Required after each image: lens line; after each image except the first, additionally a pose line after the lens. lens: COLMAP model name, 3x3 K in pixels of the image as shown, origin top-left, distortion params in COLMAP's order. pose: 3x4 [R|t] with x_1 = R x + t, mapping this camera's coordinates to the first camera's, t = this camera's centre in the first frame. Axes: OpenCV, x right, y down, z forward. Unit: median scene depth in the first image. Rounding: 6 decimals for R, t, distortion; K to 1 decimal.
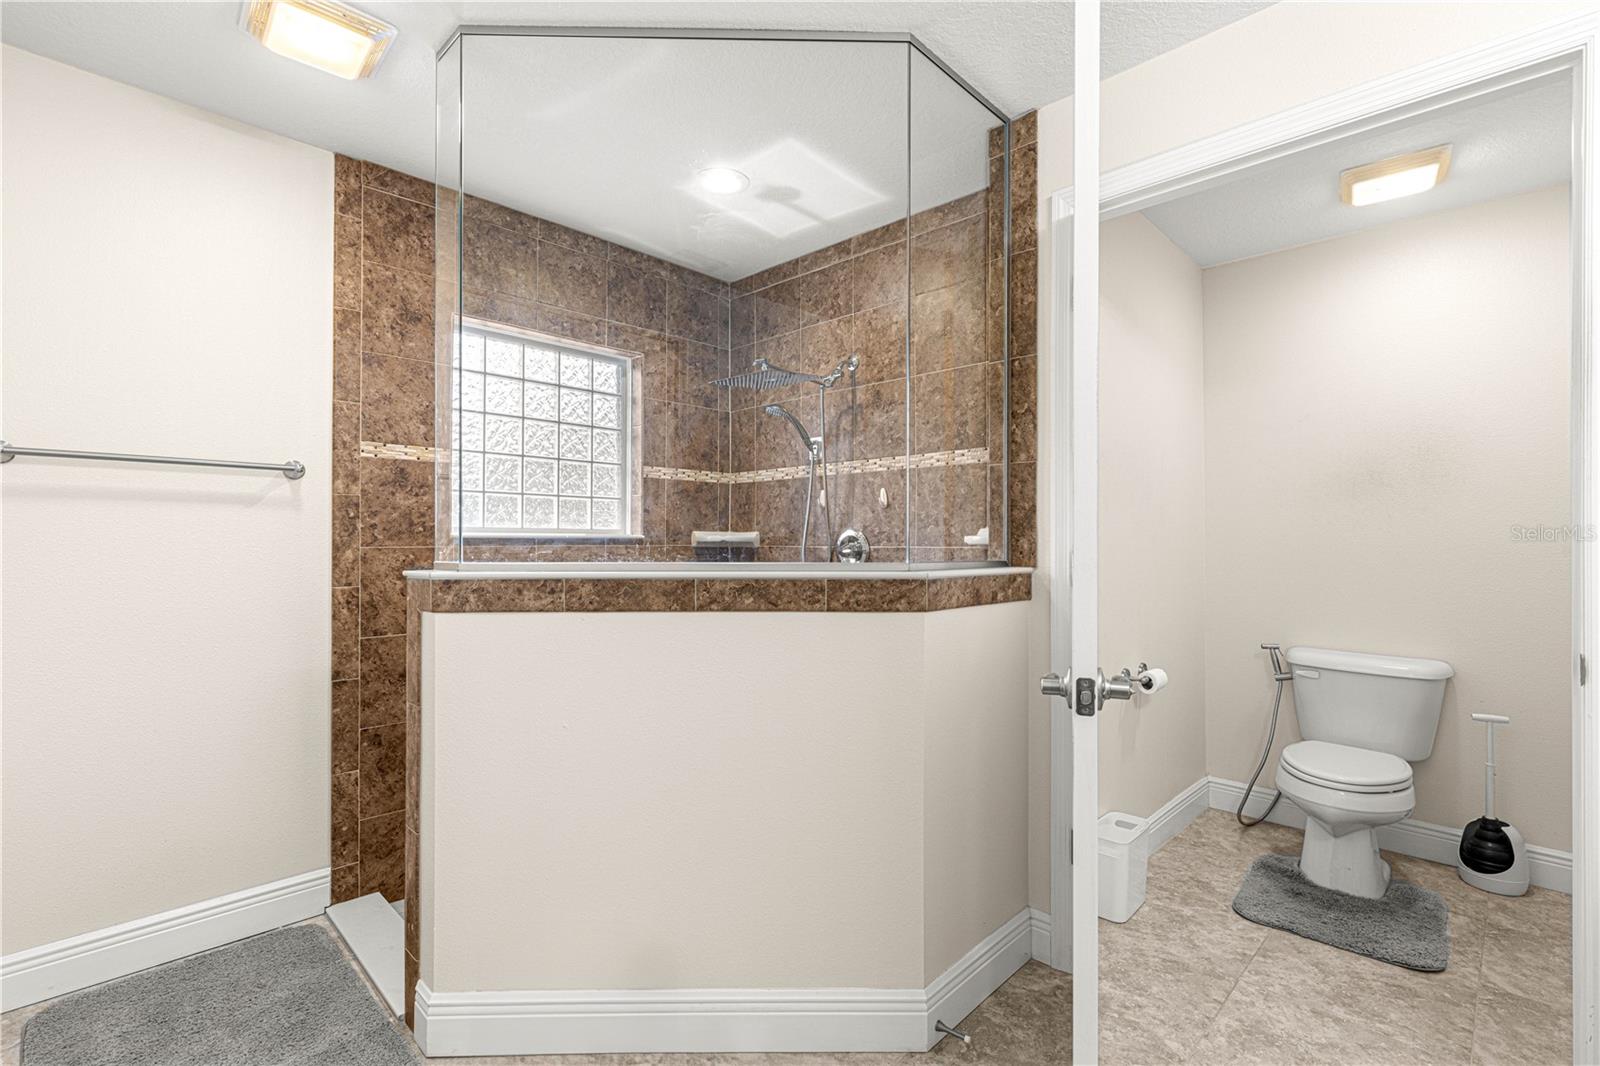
lens RADIAL K [[717.7, 0, 800.8], [0, 717.7, 536.8], [0, 0, 1]] dist [0.010712, -0.003550]
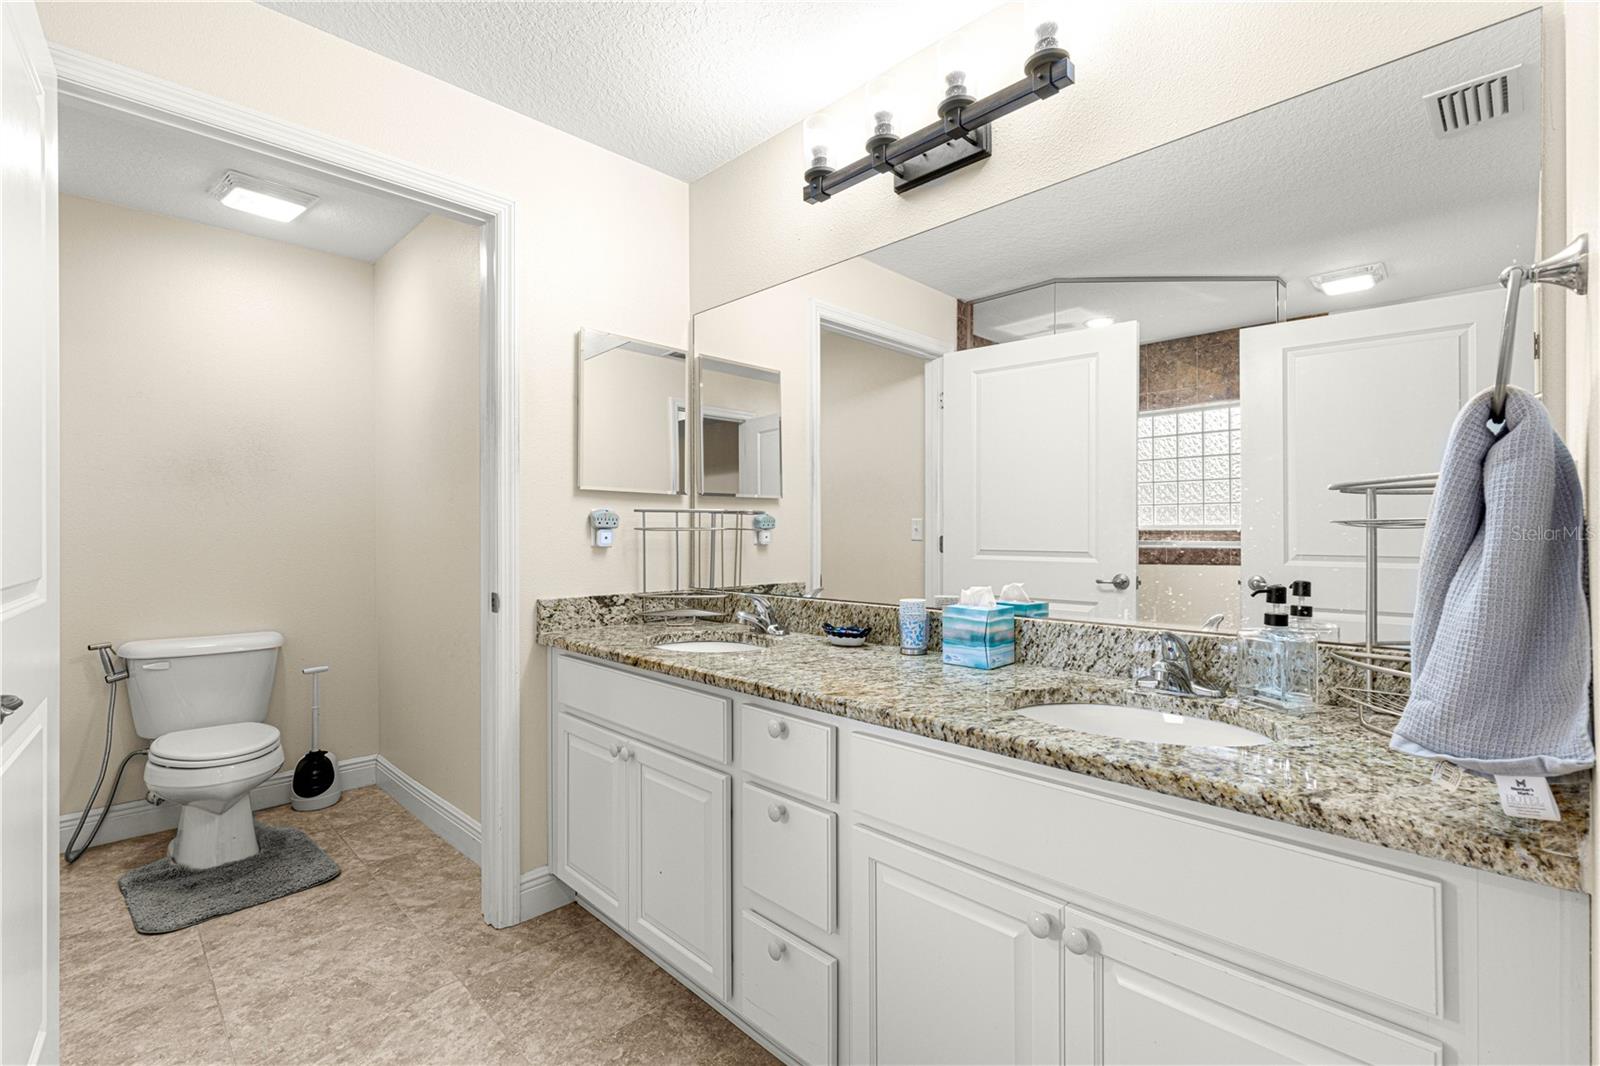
lens RADIAL K [[717.7, 0, 801.1], [0, 717.7, 531.1], [0, 0, 1]] dist [0.010712, -0.003550]
pose [[0.013188, -0.003164, 0.999908, -0.287304], [-0.002217, 0.999992, 0.003193, 0.008398], [-0.999911, -0.002259, 0.013180, 0.167090]]
